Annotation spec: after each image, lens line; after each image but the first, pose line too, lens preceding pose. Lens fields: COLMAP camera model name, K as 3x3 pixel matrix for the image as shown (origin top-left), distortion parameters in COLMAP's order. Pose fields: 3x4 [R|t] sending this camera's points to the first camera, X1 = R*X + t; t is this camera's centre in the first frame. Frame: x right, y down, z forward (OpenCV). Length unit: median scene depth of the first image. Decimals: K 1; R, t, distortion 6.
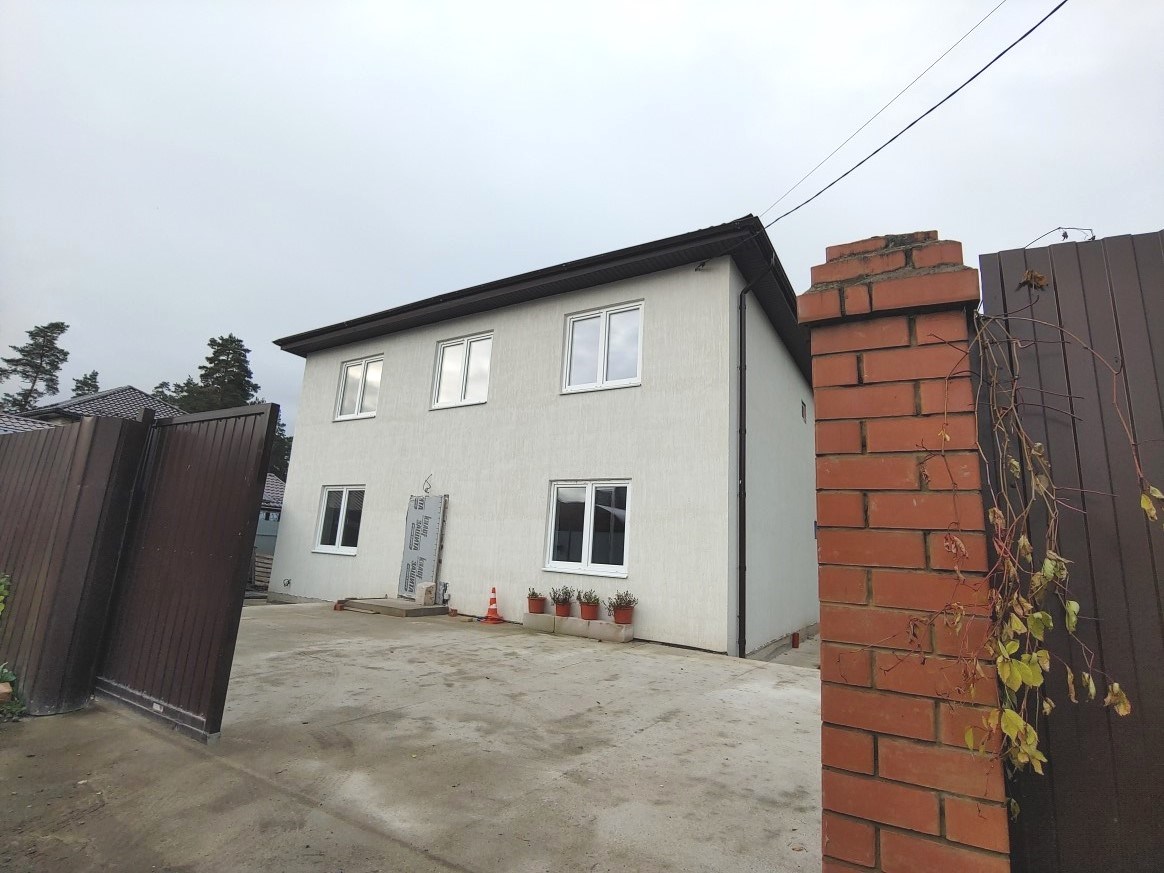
lens RADIAL K [[553.2, 0, 583.2], [0, 553.2, 437.1], [0, 0, 1]] dist [-0.004916, -0.000304]
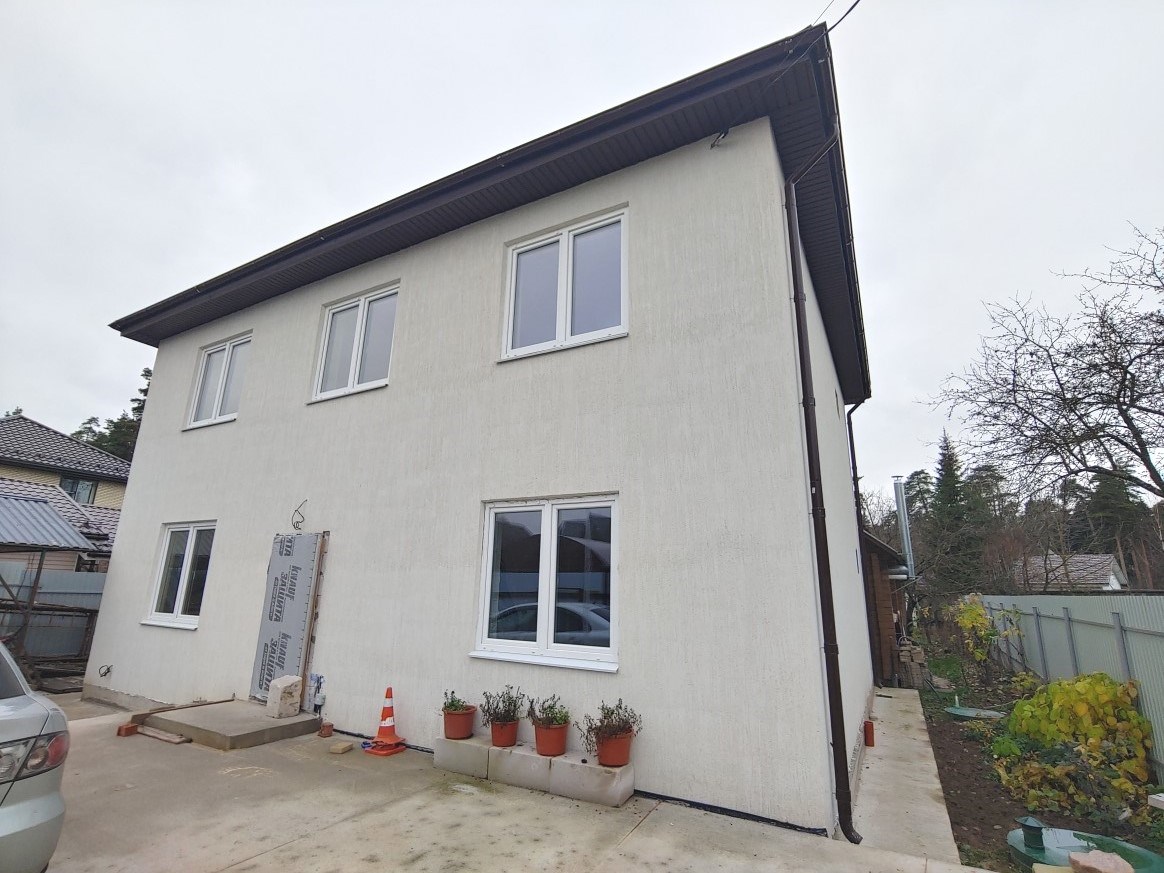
lens RADIAL K [[553.2, 0, 580.8], [0, 553.2, 436.8], [0, 0, 1]] dist [-0.004916, -0.000304]
pose [[0.998505, -0.026568, 0.047765, 0.019101], [0.029191, 0.998056, -0.055072, 0.043136], [-0.046209, 0.056384, 0.997339, 0.378784]]
